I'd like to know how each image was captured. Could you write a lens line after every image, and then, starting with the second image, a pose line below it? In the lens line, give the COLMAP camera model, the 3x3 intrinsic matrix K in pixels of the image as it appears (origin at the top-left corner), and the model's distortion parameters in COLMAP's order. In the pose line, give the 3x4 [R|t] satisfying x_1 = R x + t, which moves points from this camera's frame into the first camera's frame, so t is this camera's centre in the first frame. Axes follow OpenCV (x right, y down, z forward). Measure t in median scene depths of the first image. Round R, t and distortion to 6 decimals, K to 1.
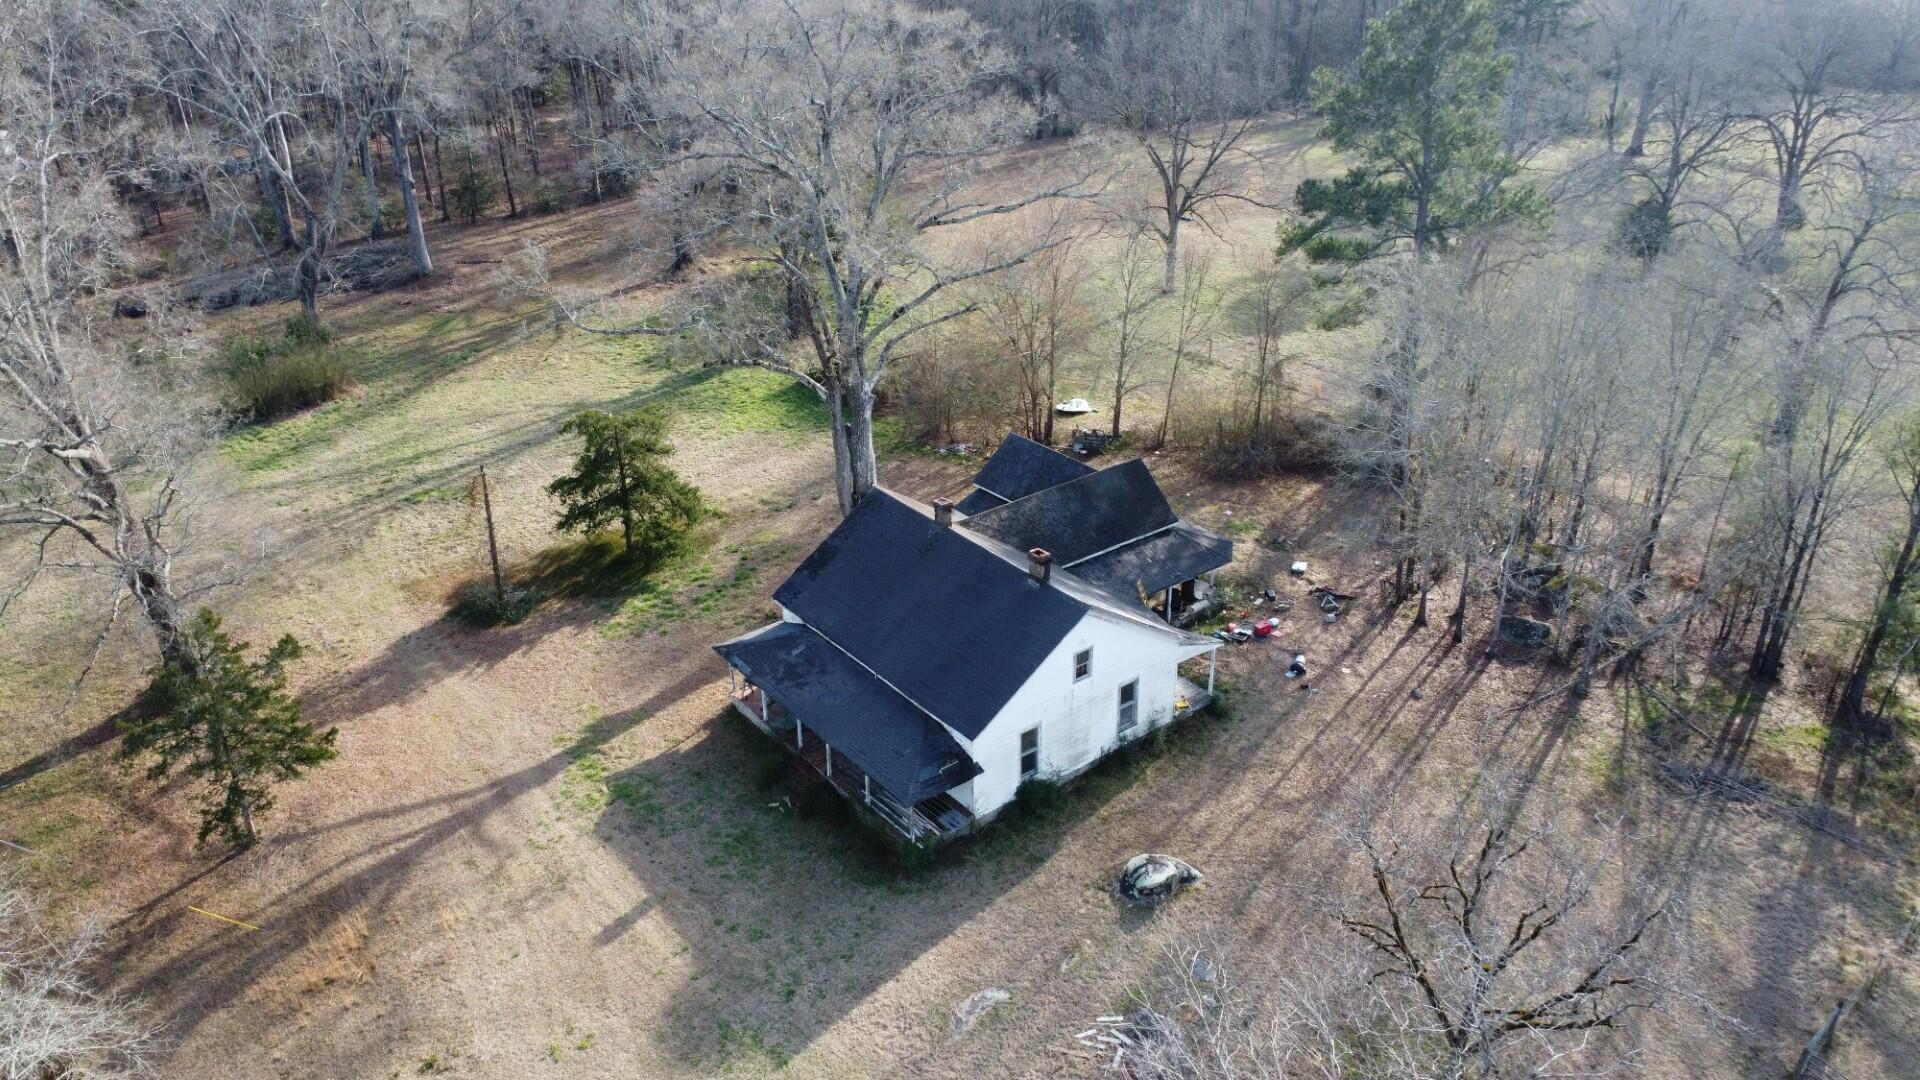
lens RADIAL K [[1385.9, 0, 960.0], [0, 1385.9, 540.0], [0, 0, 1]] dist [-0.030184, -0.007931]
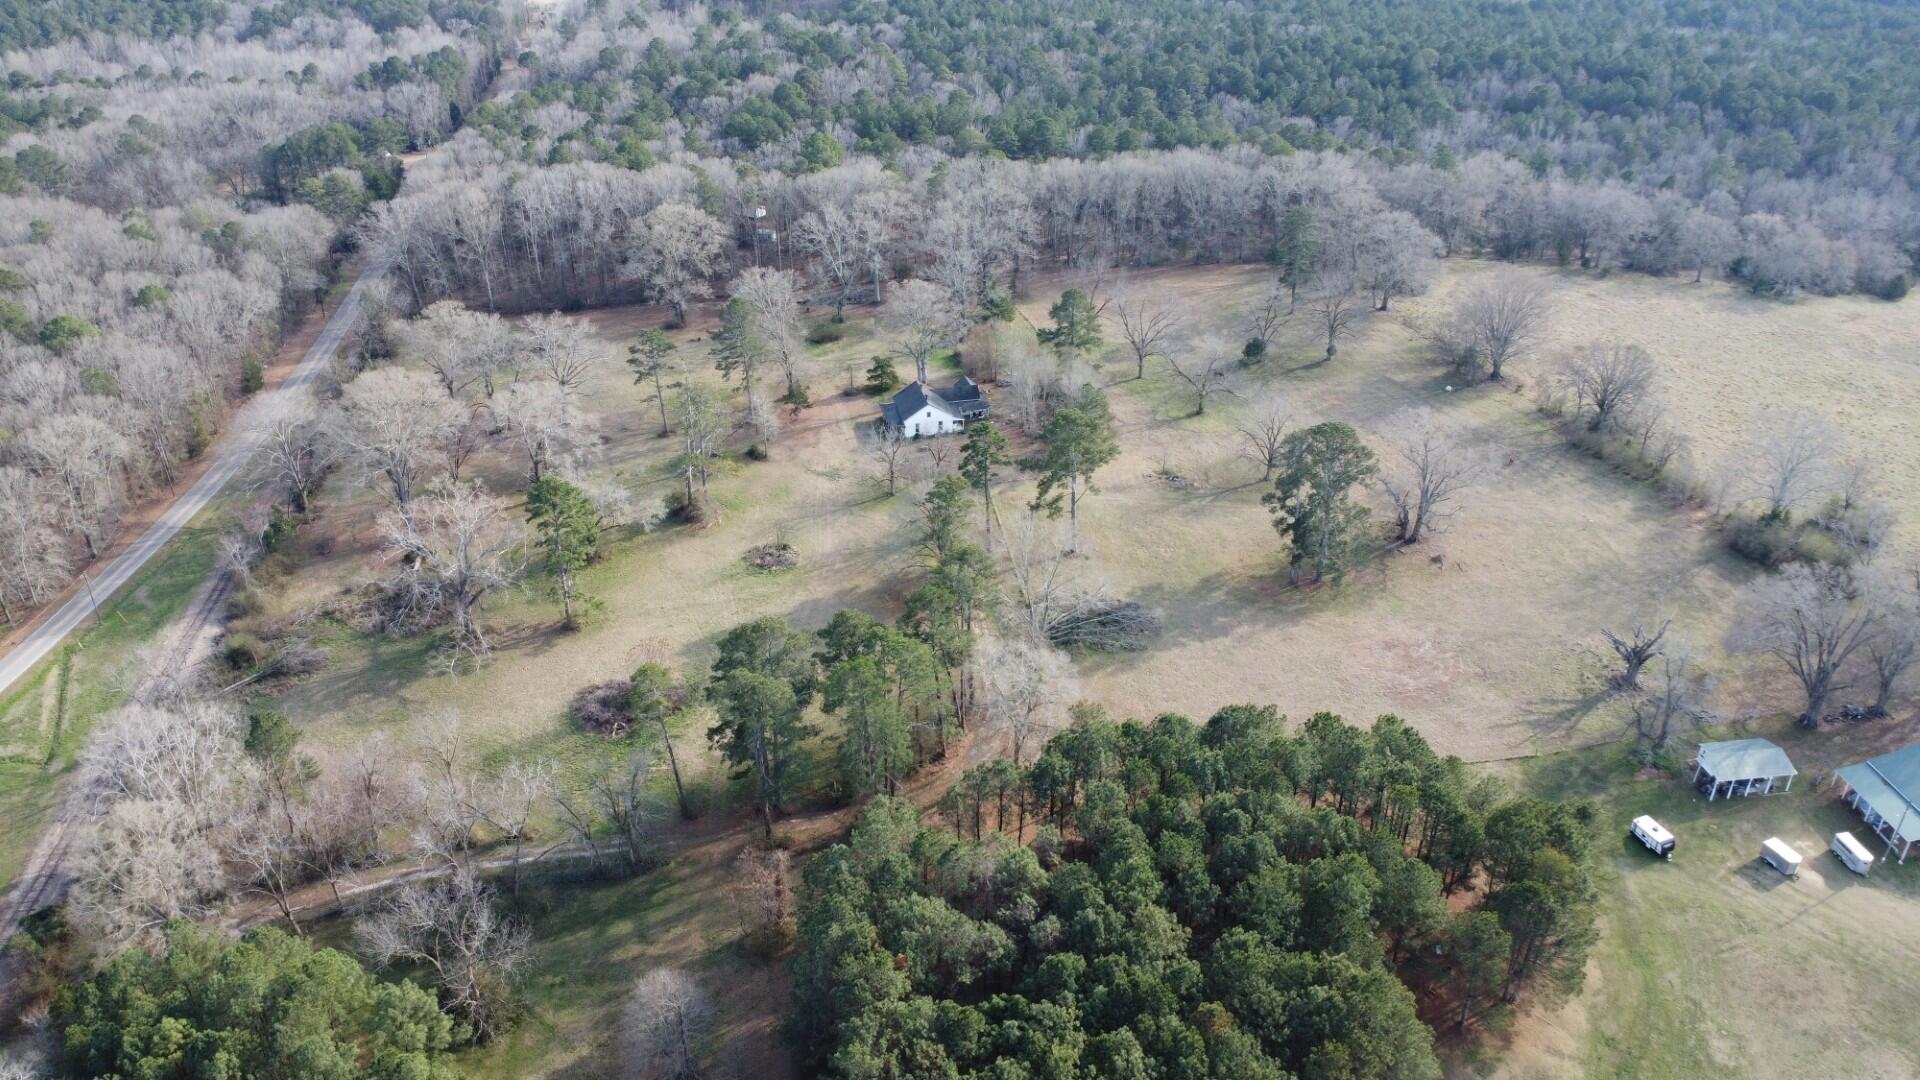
lens RADIAL K [[1385.9, 0, 960.0], [0, 1385.9, 540.0], [0, 0, 1]] dist [-0.030184, -0.007931]
pose [[0.910423, 0.208496, -0.357295, 2.179836], [-0.188036, 0.977890, 0.091505, 0.040883], [0.368474, -0.016124, 0.929498, -3.988585]]
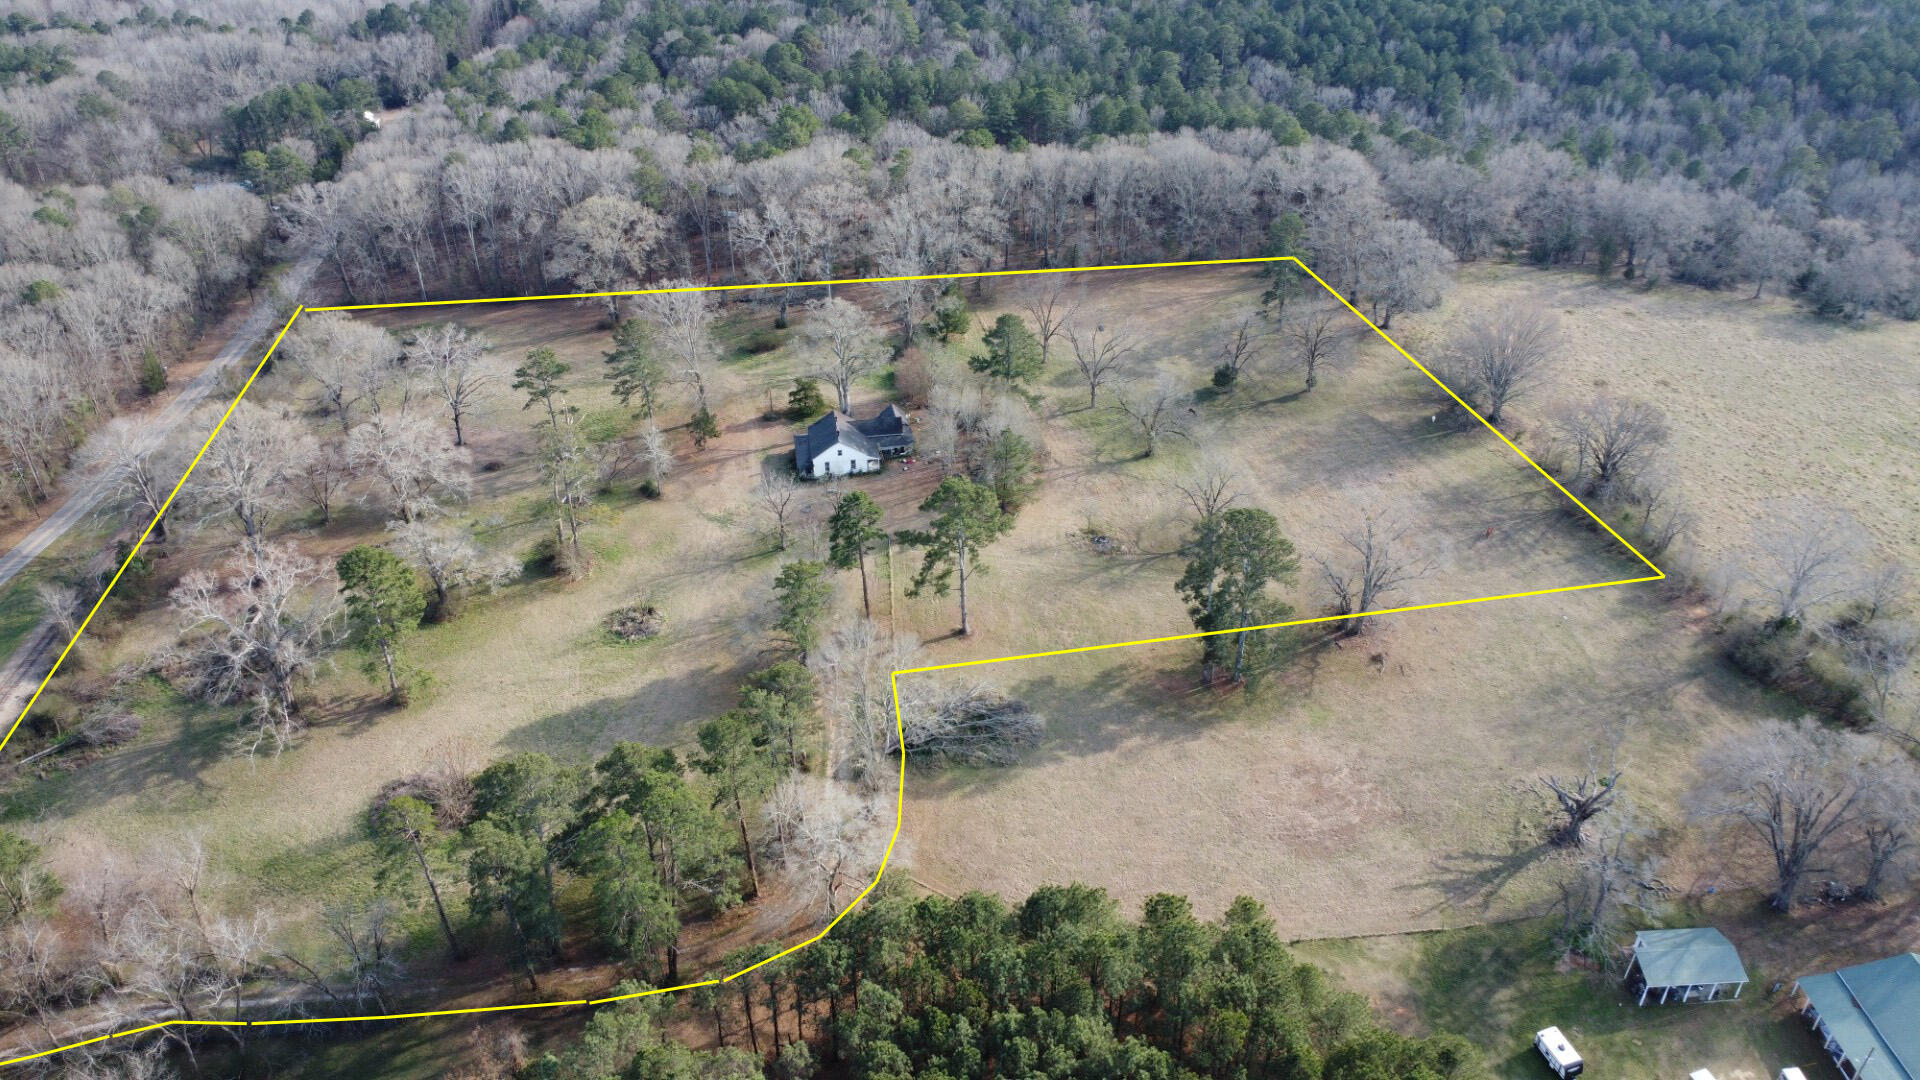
lens RADIAL K [[1385.9, 0, 960.0], [0, 1385.9, 540.0], [0, 0, 1]] dist [-0.030184, -0.007931]
pose [[0.876741, 0.261223, -0.403840, 2.462943], [-0.214062, 0.963838, 0.158726, -0.480658], [0.430700, -0.052714, 0.900955, -3.263896]]
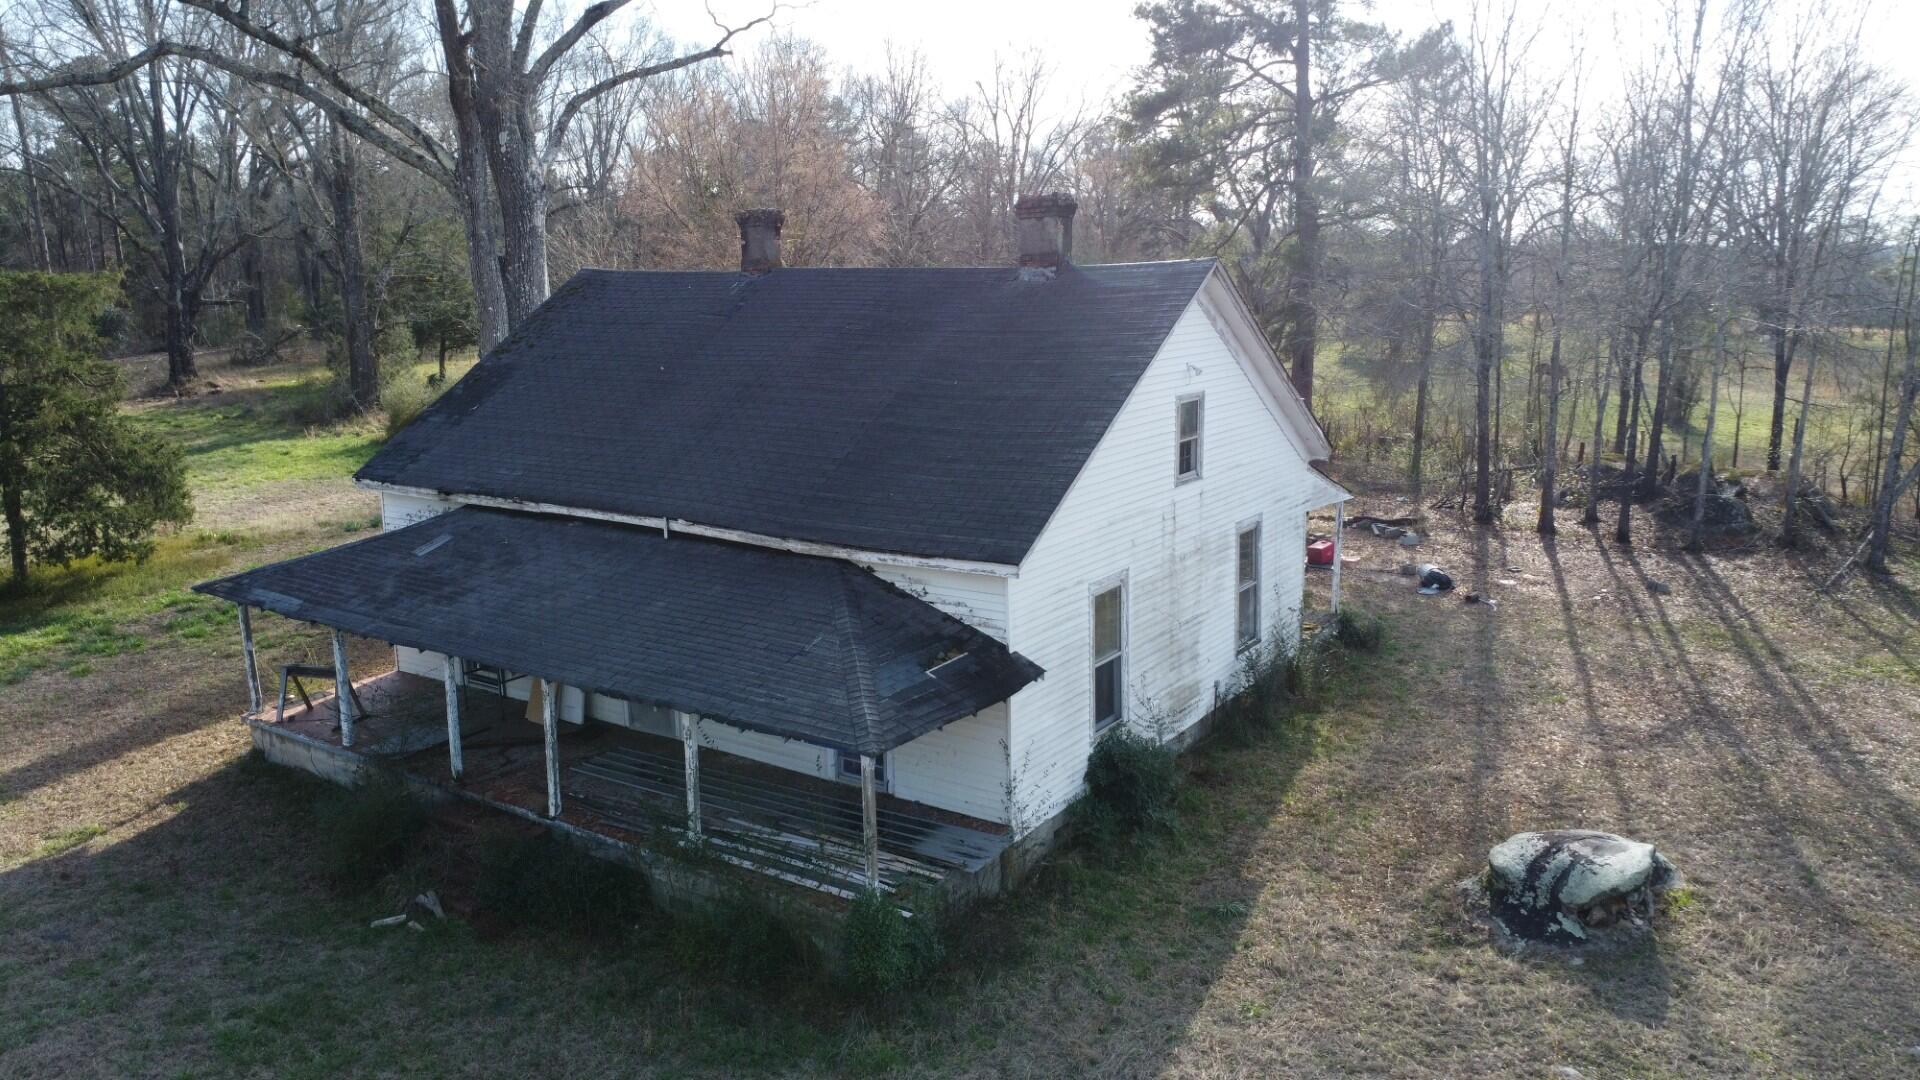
lens RADIAL K [[1385.9, 0, 960.0], [0, 1385.9, 540.0], [0, 0, 1]] dist [-0.030184, -0.007931]
pose [[0.950826, -0.063480, 0.303150, -0.091073], [0.139926, 0.961234, -0.237592, 0.185852], [-0.276315, 0.268328, 0.922849, 0.586667]]
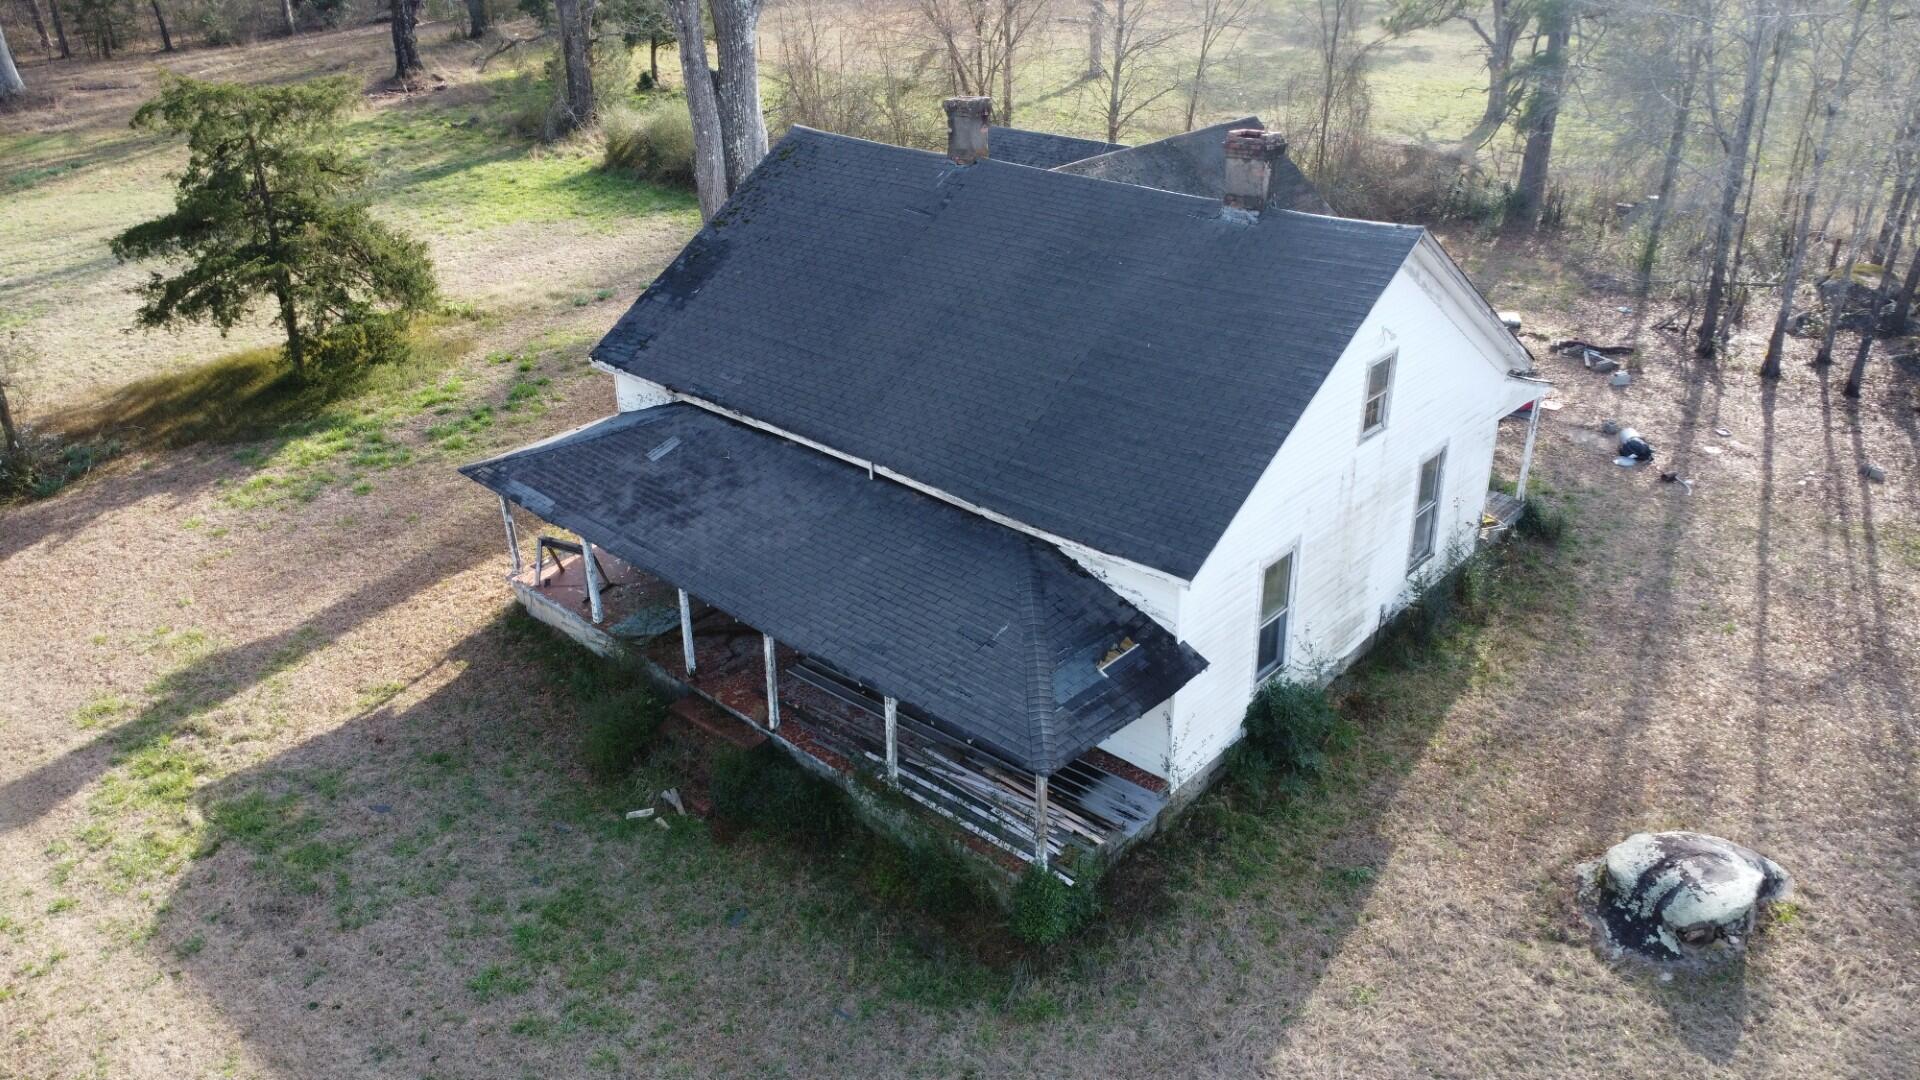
lens RADIAL K [[1385.9, 0, 960.0], [0, 1385.9, 540.0], [0, 0, 1]] dist [-0.030184, -0.007931]
pose [[0.986522, -0.076295, 0.144754, -0.088124], [0.076020, 0.997079, 0.007438, 0.108419], [-0.144898, 0.003667, 0.989440, 0.549363]]
